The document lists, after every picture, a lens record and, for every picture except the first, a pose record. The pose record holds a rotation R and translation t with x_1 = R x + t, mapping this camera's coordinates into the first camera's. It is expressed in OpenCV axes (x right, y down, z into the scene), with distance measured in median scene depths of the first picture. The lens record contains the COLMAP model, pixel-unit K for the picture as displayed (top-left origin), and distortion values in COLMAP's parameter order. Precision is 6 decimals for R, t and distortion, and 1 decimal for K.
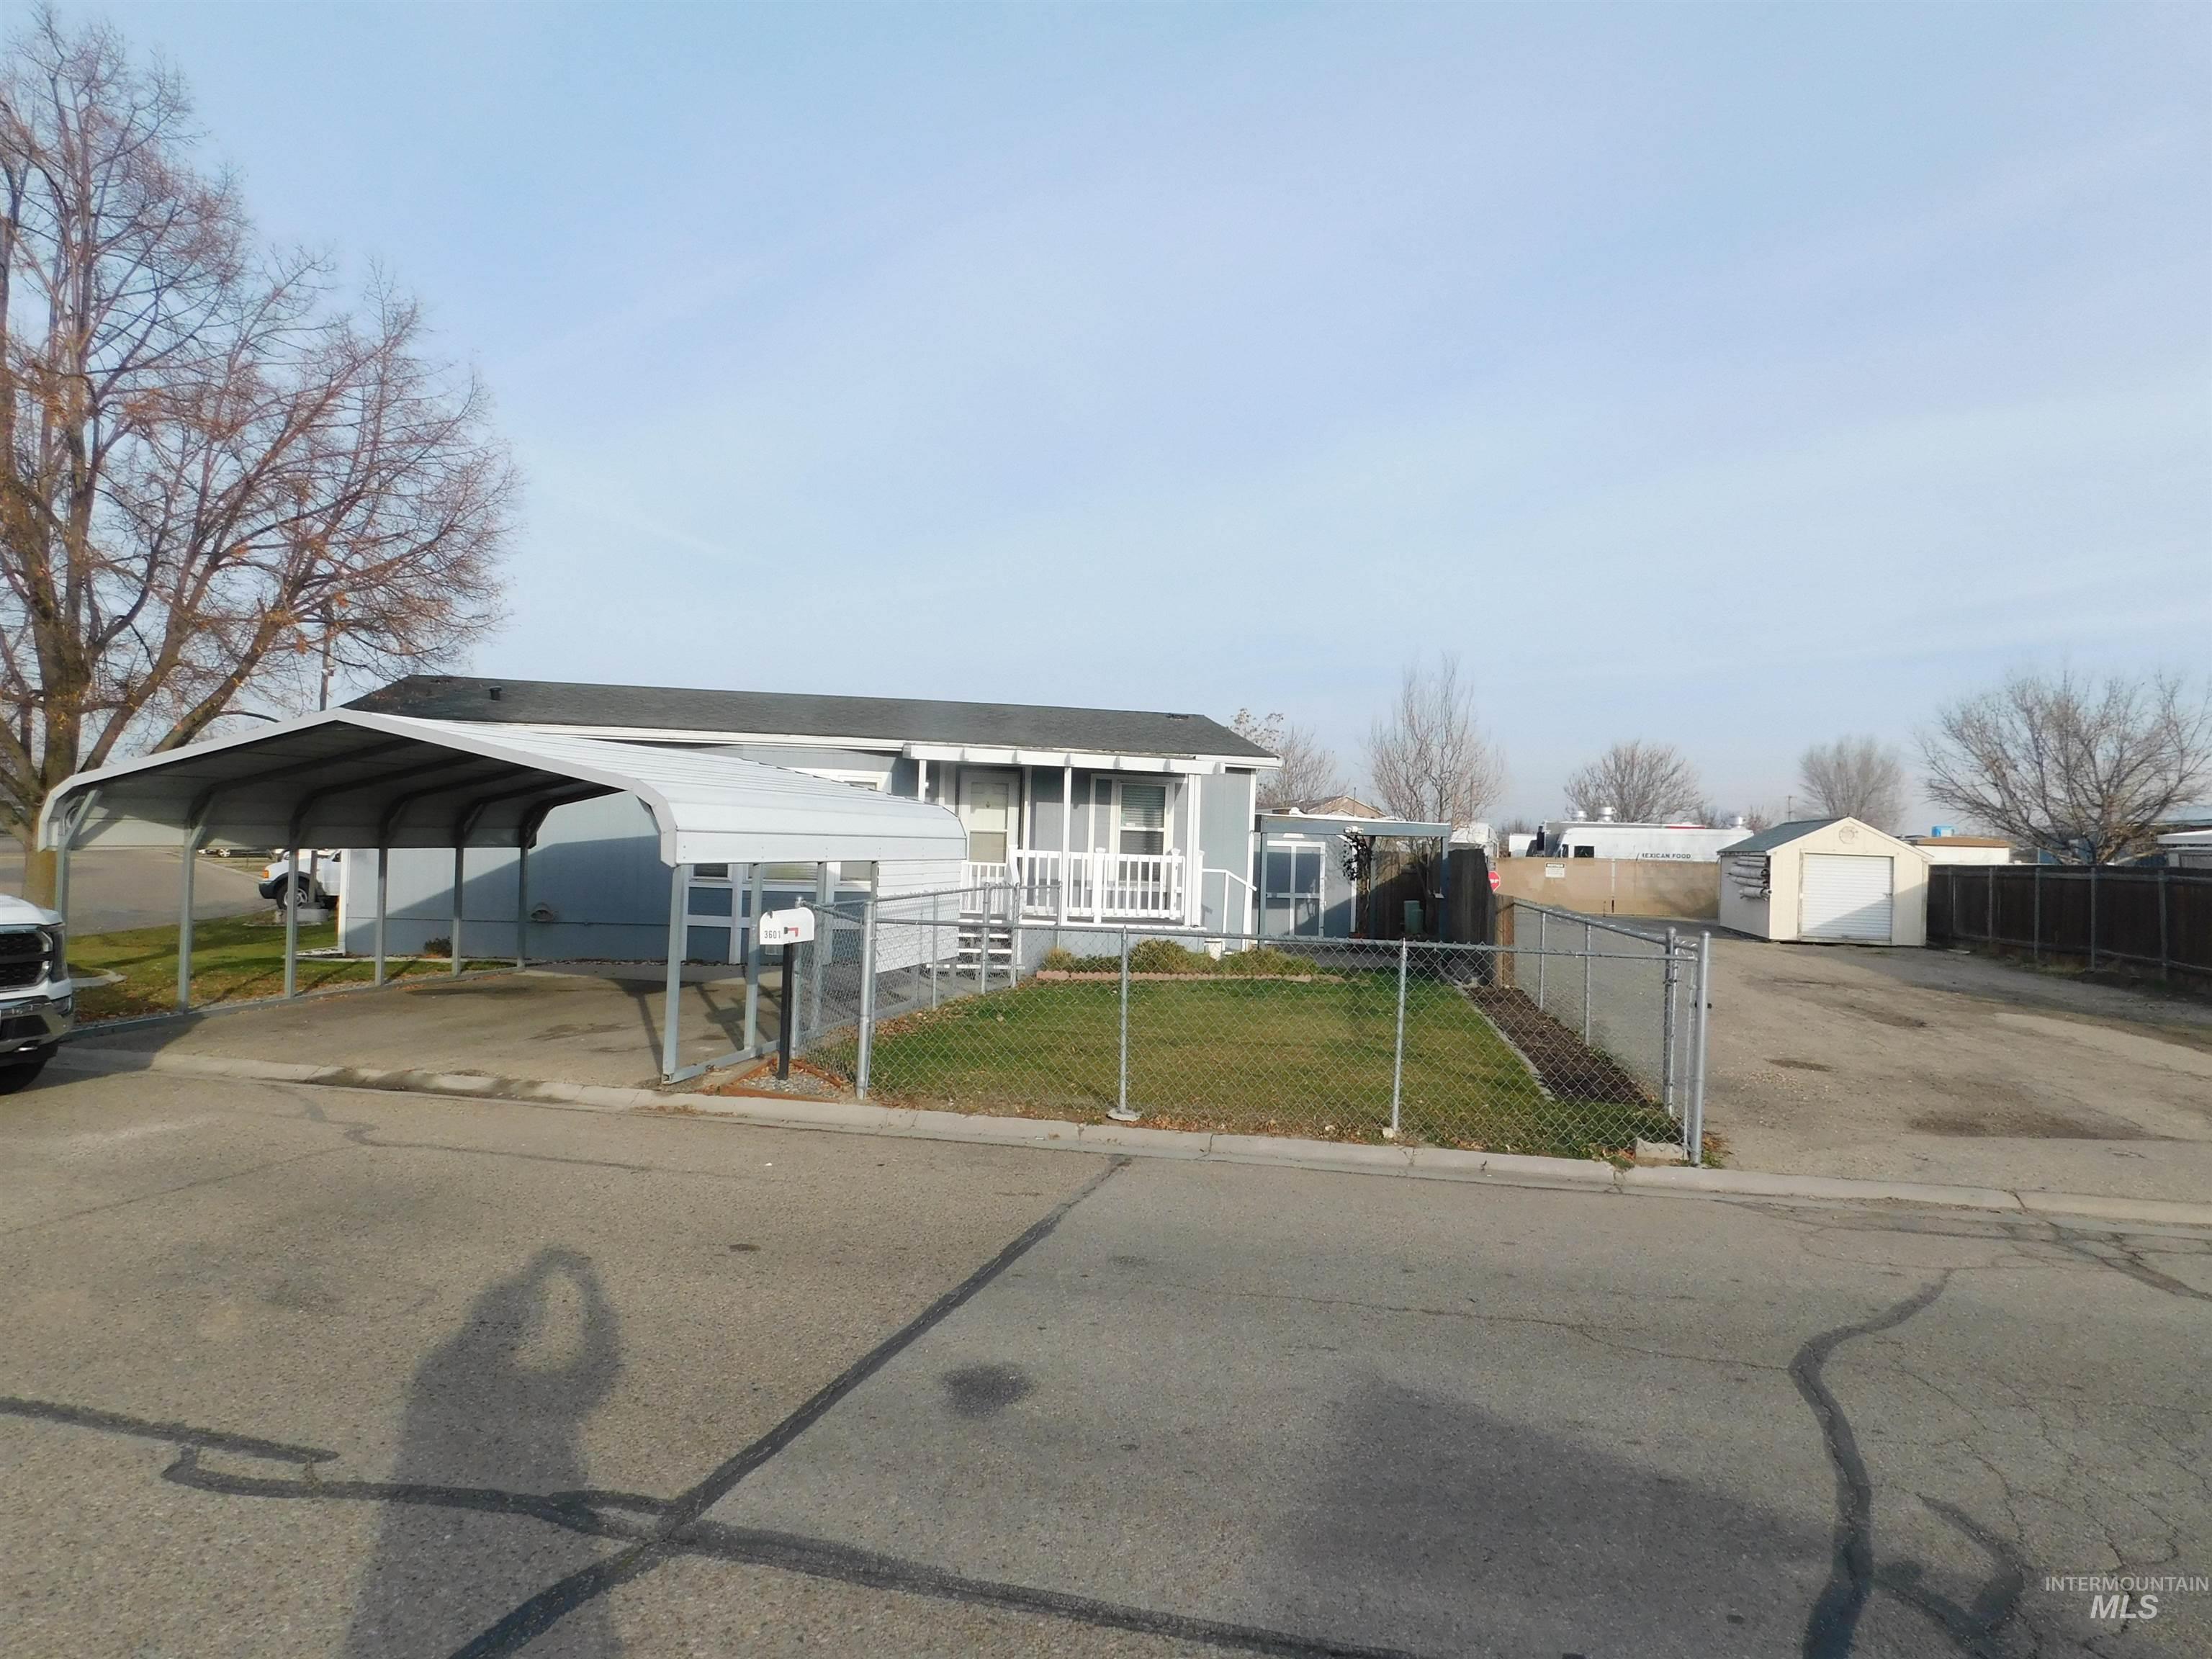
lens RADIAL K [[1453.1, 0, 1099.0], [0, 1453.1, 834.2], [0, 0, 1]] dist [-0.077968, 0.054383]
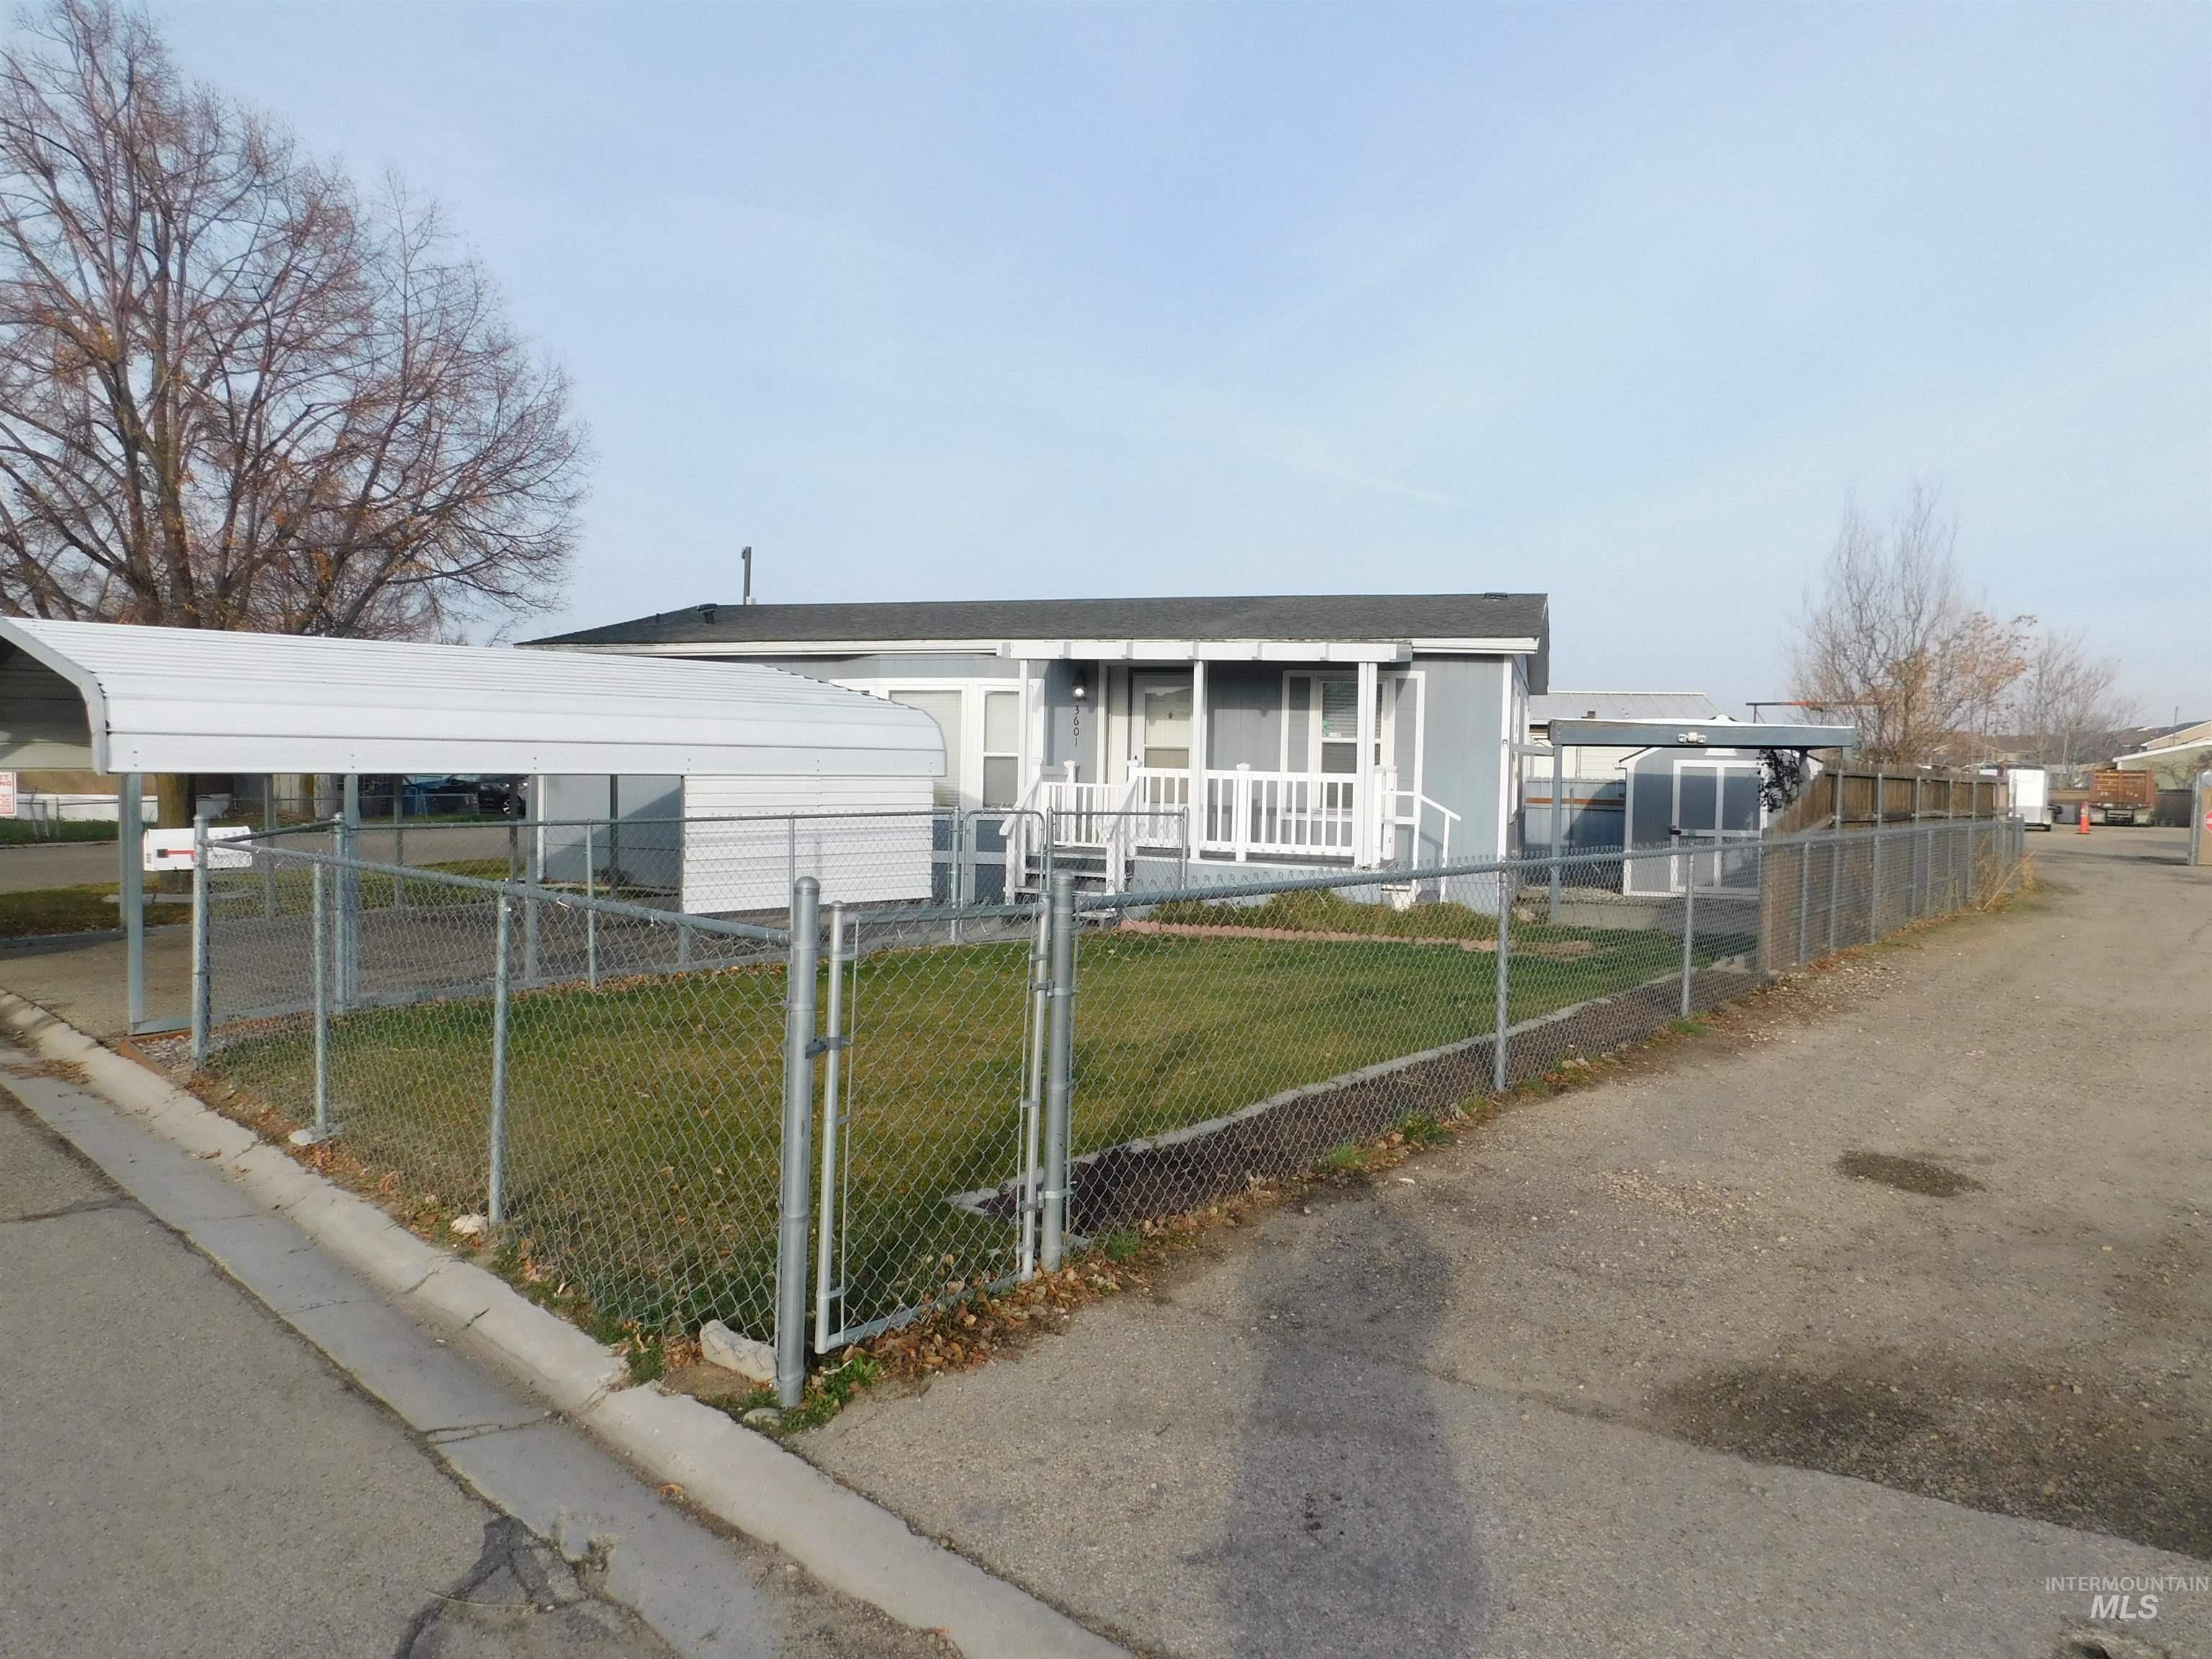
lens RADIAL K [[1453.1, 0, 1099.0], [0, 1453.1, 834.2], [0, 0, 1]] dist [-0.077968, 0.054383]
pose [[0.870136, 0.008320, -0.492742, 0.302842], [0.011066, 0.999276, 0.036414, 0.017237], [0.492688, -0.037138, 0.869413, 0.283092]]
